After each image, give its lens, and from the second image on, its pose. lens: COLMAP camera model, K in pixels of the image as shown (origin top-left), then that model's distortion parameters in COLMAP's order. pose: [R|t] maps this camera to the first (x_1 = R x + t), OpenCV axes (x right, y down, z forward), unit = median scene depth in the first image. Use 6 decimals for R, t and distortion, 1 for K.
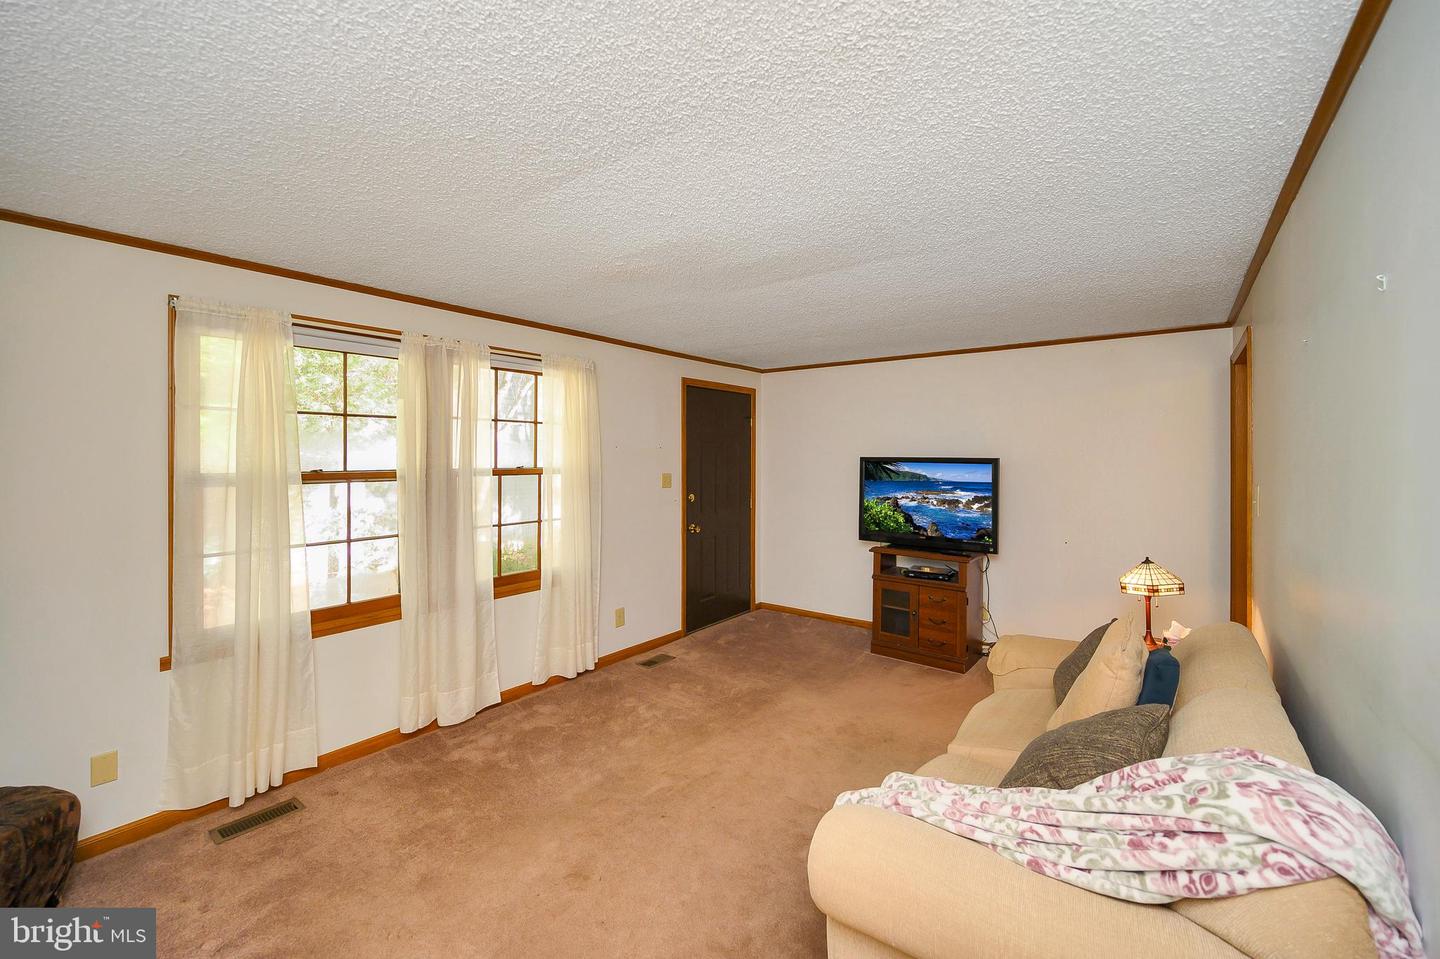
lens RADIAL K [[581.1, 0, 724.4], [0, 581.1, 456.5], [0, 0, 1]] dist [-0.001365, -0.000178]
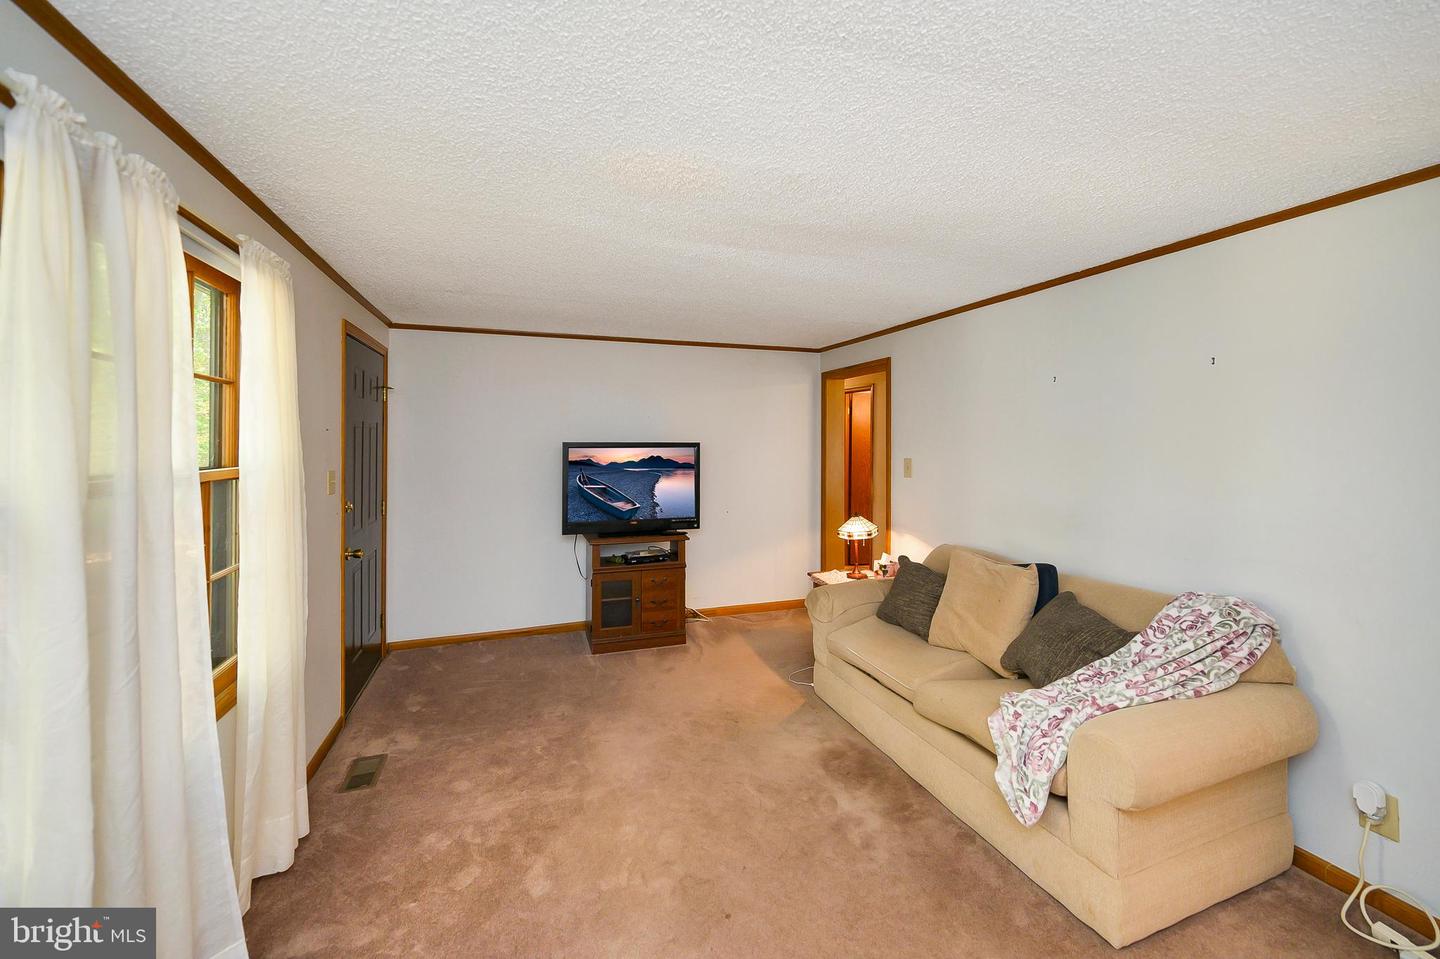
lens RADIAL K [[585.6, 0, 723.9], [0, 585.6, 440.1], [0, 0, 1]] dist [-0.001608, -0.000232]
pose [[0.546139, -0.005162, 0.837679, -0.432133], [0.004210, 0.999985, 0.003417, -0.004192], [-0.837684, 0.001660, 0.546152, 0.338069]]
